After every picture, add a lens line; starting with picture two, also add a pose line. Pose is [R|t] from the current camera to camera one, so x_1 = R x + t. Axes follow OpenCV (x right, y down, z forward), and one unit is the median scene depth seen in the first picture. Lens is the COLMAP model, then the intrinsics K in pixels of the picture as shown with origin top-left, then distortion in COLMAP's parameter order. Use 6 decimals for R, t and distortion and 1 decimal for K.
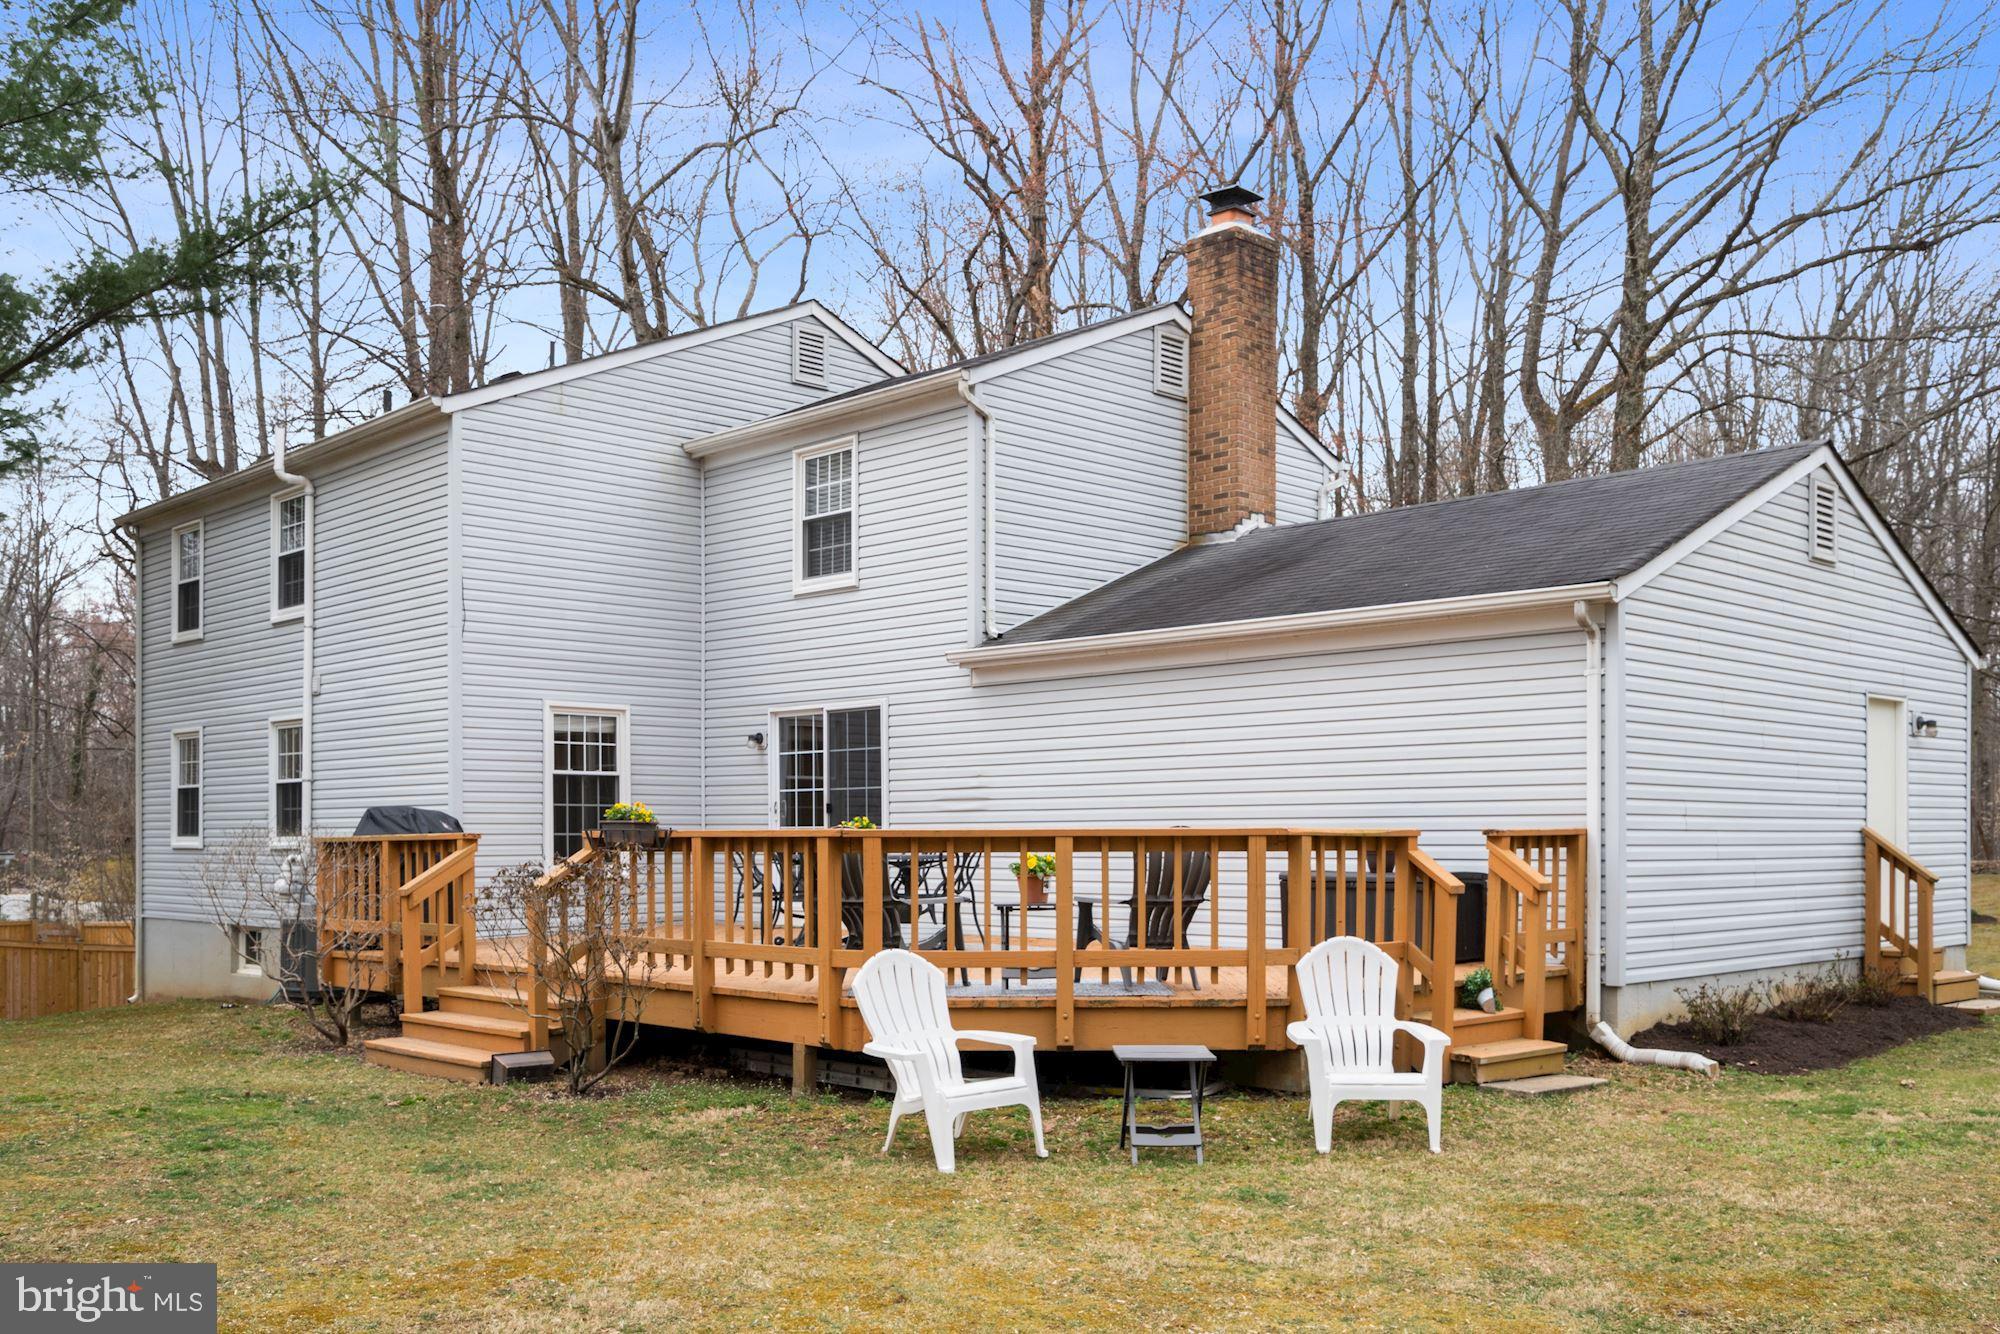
lens RADIAL K [[1805.3, 0, 1008.4], [0, 1805.3, 847.4], [0, 0, 1]] dist [-0.014575, 0.012957]
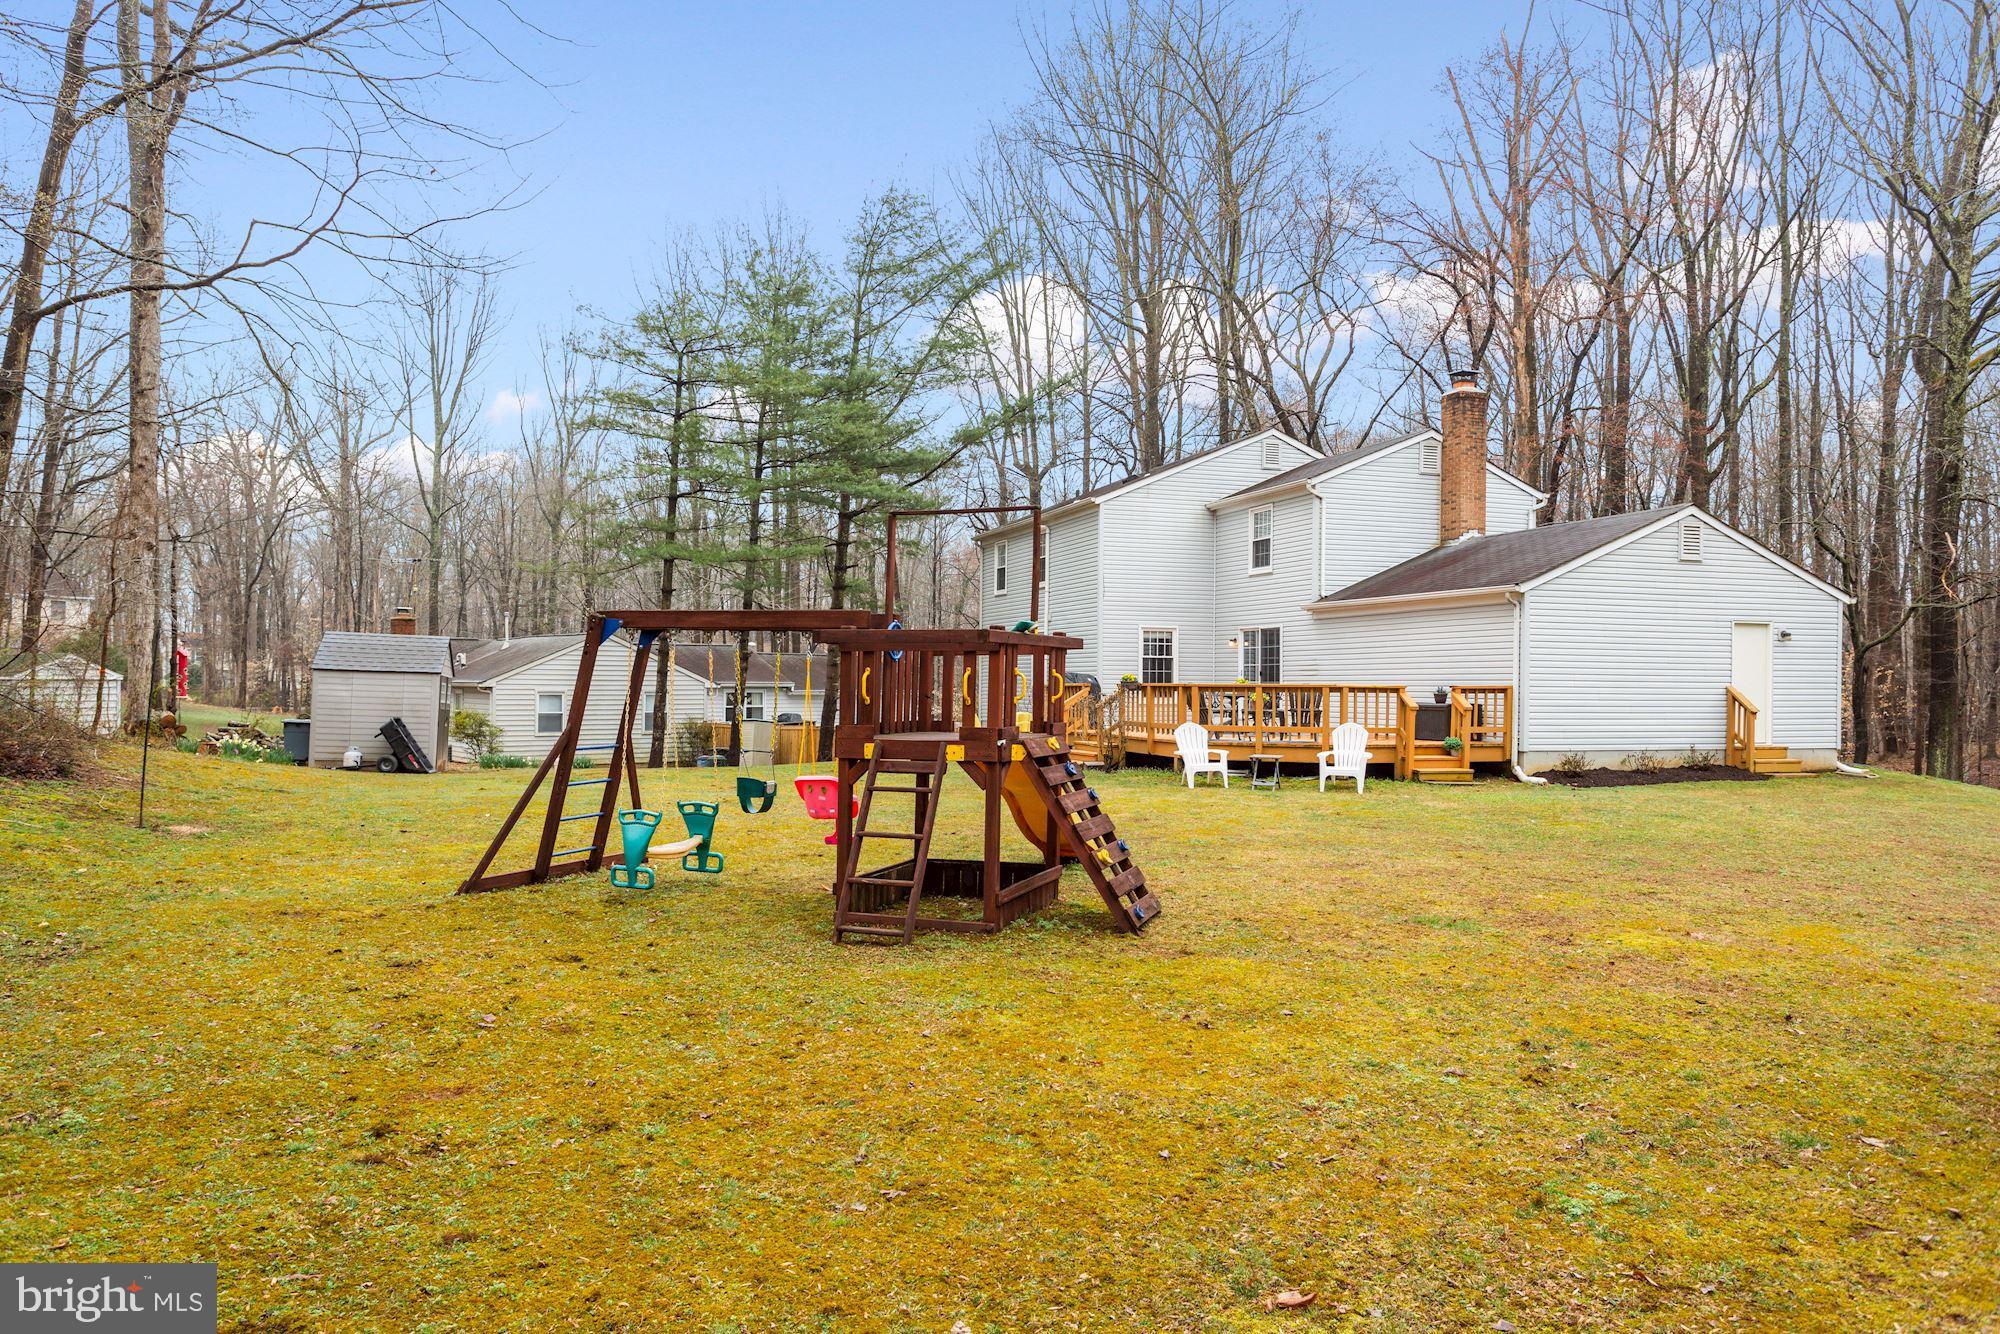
lens RADIAL K [[1436.8, 0, 1000.2], [0, 1436.8, 667.0], [0, 0, 1]] dist [0.000043, 0.000047]
pose [[0.902665, 0.003914, -0.430326, 0.369019], [-0.011590, 0.999817, -0.015218, 0.001039], [0.430187, 0.018724, 0.902545, -0.719633]]
